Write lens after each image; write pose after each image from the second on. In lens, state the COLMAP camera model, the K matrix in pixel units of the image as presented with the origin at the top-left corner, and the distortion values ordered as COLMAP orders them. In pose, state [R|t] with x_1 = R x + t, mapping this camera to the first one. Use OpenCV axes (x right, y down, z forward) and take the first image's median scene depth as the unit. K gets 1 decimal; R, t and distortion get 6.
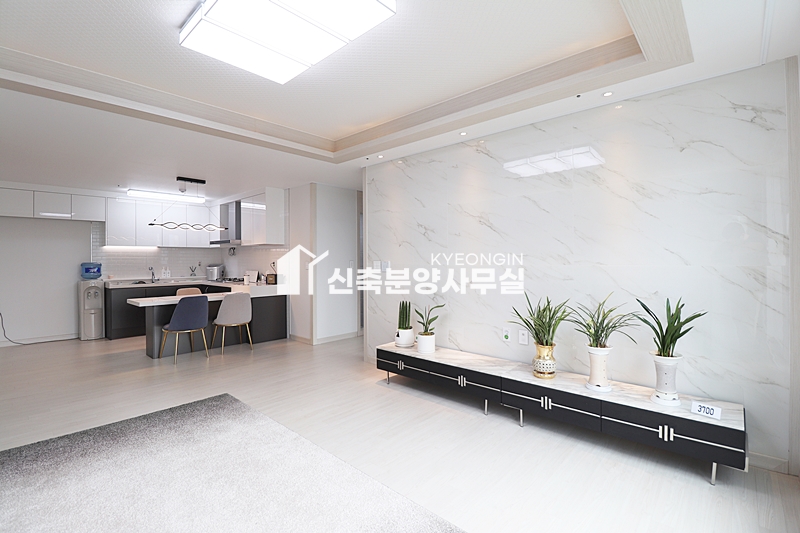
lens RADIAL K [[370.0, 0, 401.3], [0, 370.0, 262.5], [0, 0, 1]] dist [-0.016036, -0.000273]
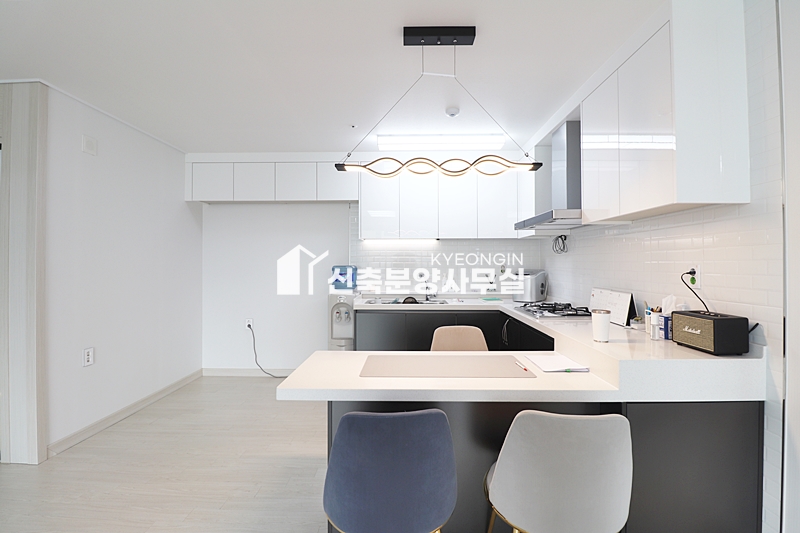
lens RADIAL K [[370.0, 0, 402.7], [0, 370.0, 263.3], [0, 0, 1]] dist [-0.016036, -0.000273]
pose [[0.659439, 0.000490, -0.751758, -0.253641], [-0.006702, 0.999964, -0.005227, -0.001610], [0.751729, 0.008485, 0.659418, 0.573337]]
